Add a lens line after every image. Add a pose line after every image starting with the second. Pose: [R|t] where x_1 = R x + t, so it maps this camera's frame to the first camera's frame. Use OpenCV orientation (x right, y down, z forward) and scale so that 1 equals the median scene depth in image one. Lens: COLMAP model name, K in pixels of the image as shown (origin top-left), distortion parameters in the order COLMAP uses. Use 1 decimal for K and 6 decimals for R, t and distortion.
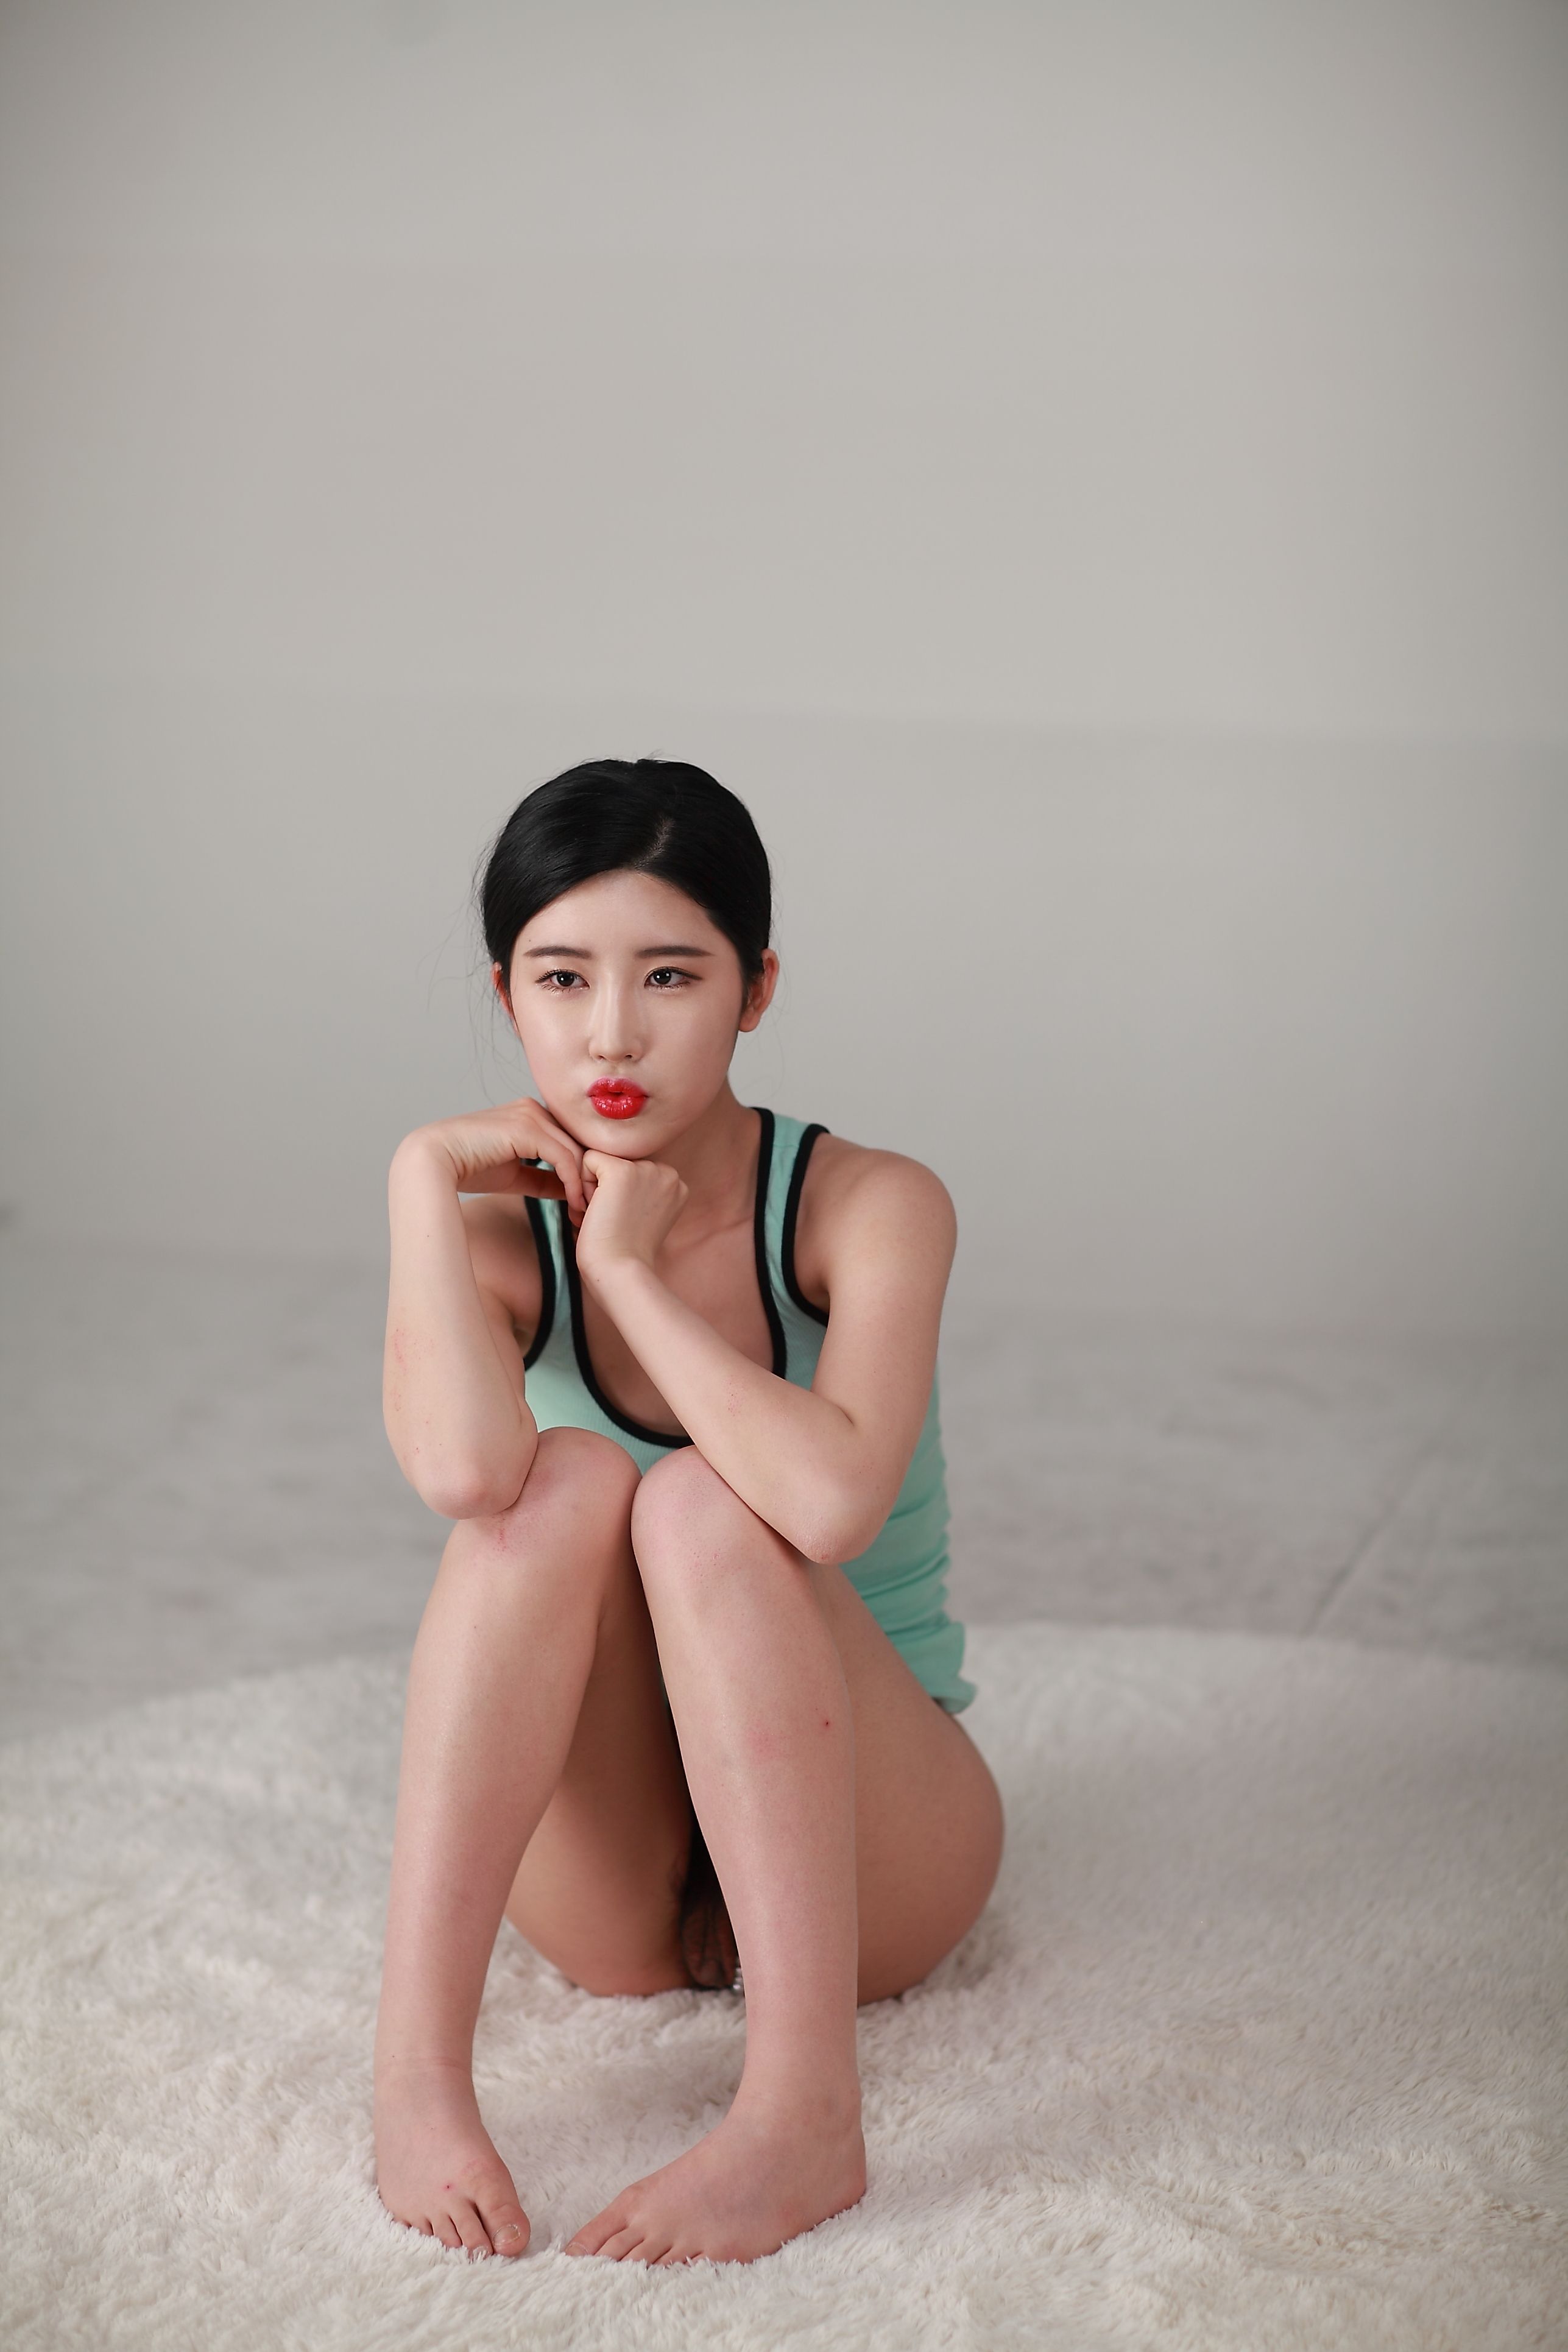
lens RADIAL K [[5869.9, 0, 722.3], [0, 5869.9, 1175.8], [0, 0, 1]] dist [-0.216433, 0.000000]
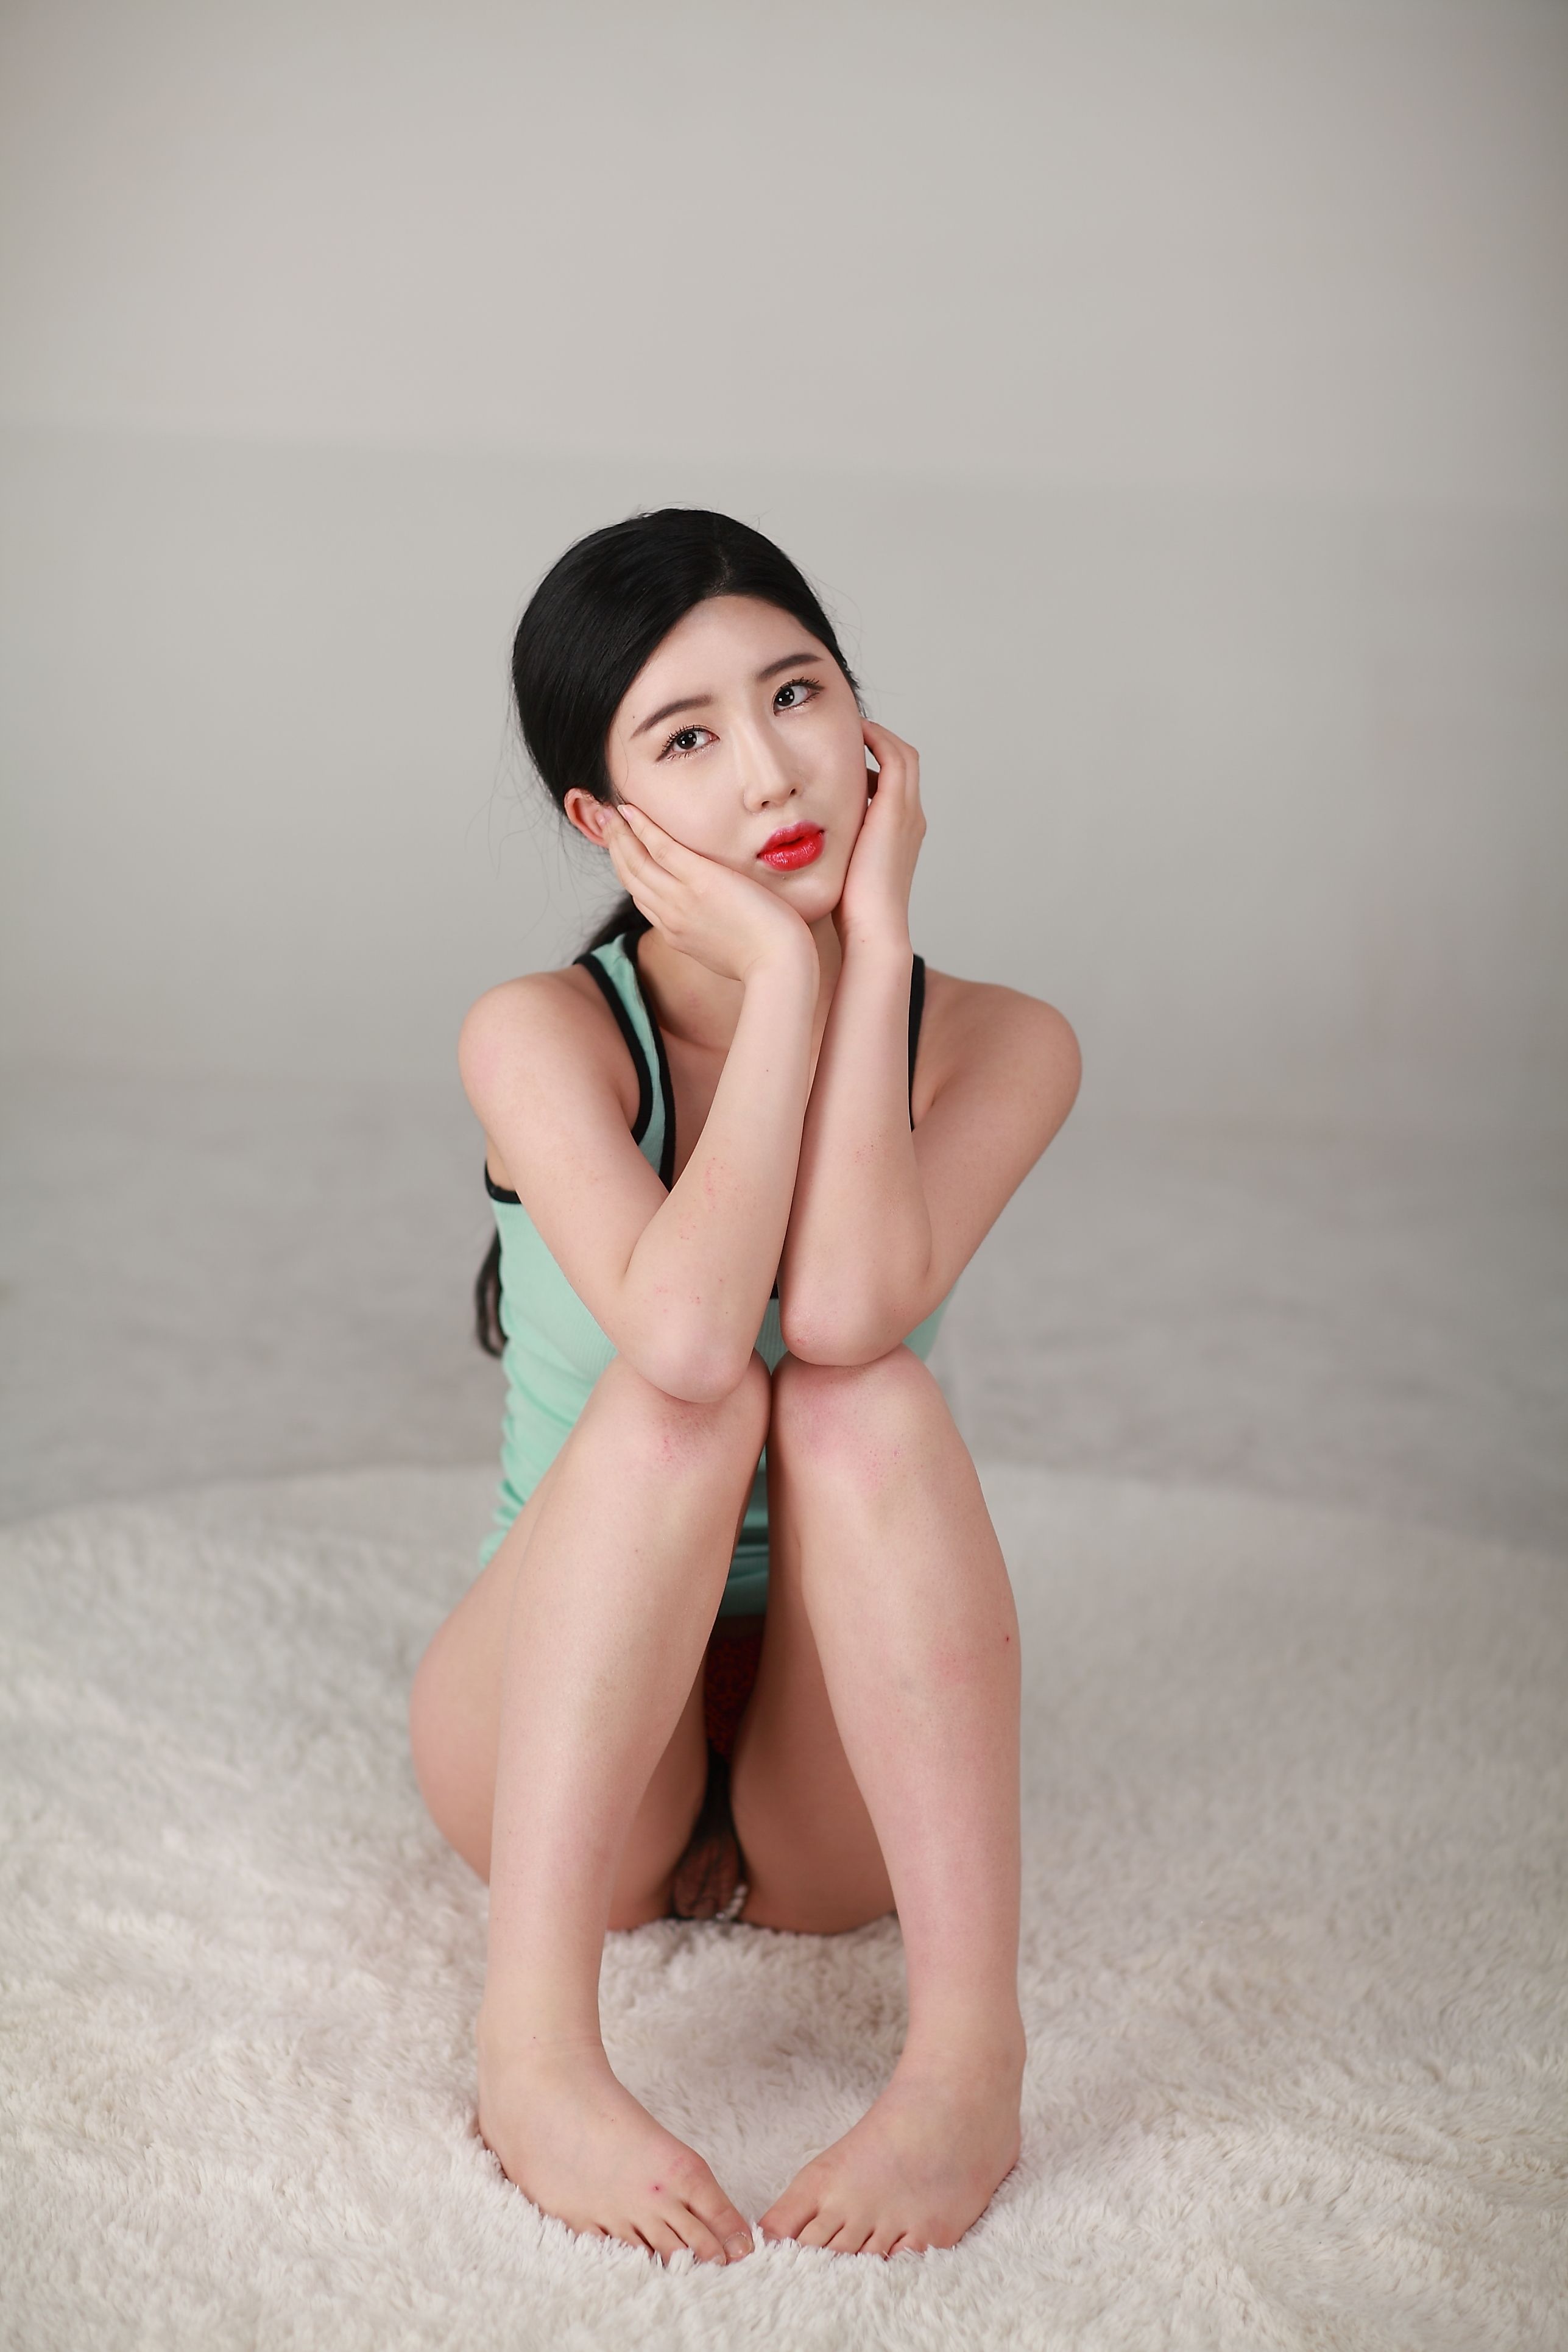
lens RADIAL K [[5869.9, 0, 796.2], [0, 5869.9, 1194.5], [0, 0, 1]] dist [-0.216433, 0.000000]
pose [[0.937373, -0.024696, 0.347450, -0.305270], [0.000695, 0.997614, 0.069033, -0.034727], [-0.348326, -0.064468, 0.935154, 0.164484]]
